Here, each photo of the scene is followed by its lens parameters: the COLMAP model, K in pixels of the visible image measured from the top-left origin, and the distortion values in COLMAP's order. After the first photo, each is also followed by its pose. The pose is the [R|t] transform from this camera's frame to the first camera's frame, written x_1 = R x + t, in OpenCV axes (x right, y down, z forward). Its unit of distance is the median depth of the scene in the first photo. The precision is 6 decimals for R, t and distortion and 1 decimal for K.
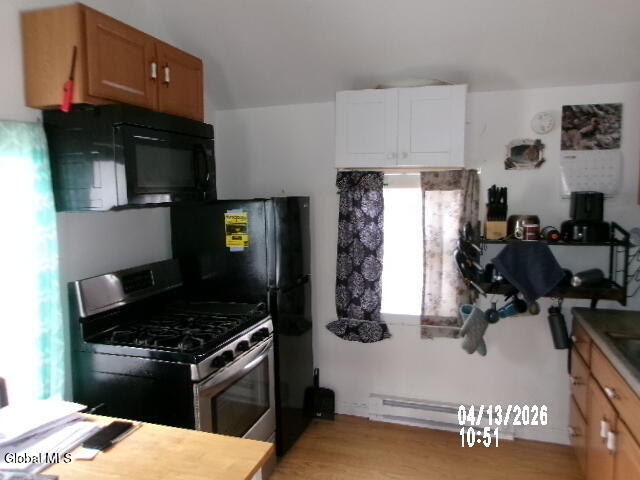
lens RADIAL K [[496.1, 0, 320.5], [0, 496.1, 234.4], [0, 0, 1]] dist [-0.026637, 0.047793]
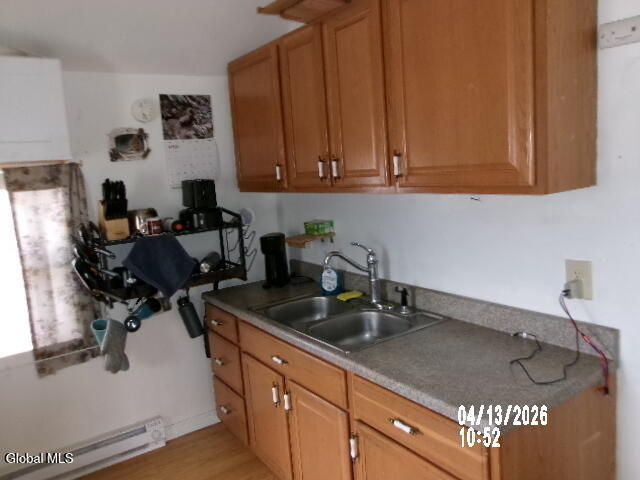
lens RADIAL K [[496.1, 0, 318.1], [0, 496.1, 234.4], [0, 0, 1]] dist [-0.026637, 0.047793]
pose [[0.625224, -0.145959, 0.766675, -0.102996], [0.142974, 0.987152, 0.071337, -0.010848], [-0.767237, 0.065013, 0.638060, 0.149853]]
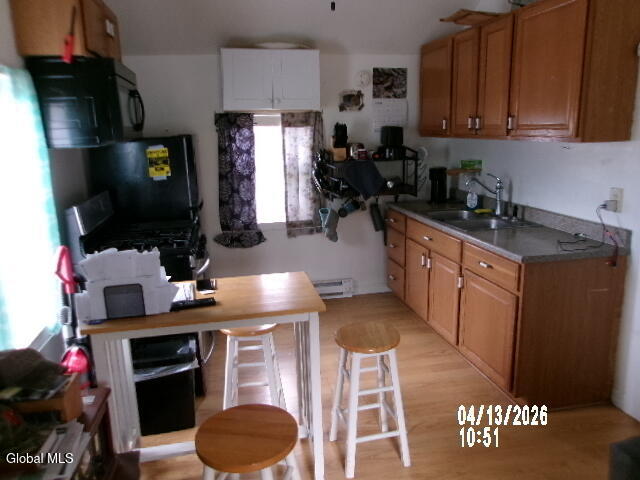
lens RADIAL K [[496.1, 0, 319.1], [0, 496.1, 231.6], [0, 0, 1]] dist [-0.026637, 0.047793]
pose [[0.872861, -0.114915, 0.474244, -0.407665], [0.063868, 0.990419, 0.122439, 0.034453], [-0.483770, -0.076583, 0.871838, -0.251971]]
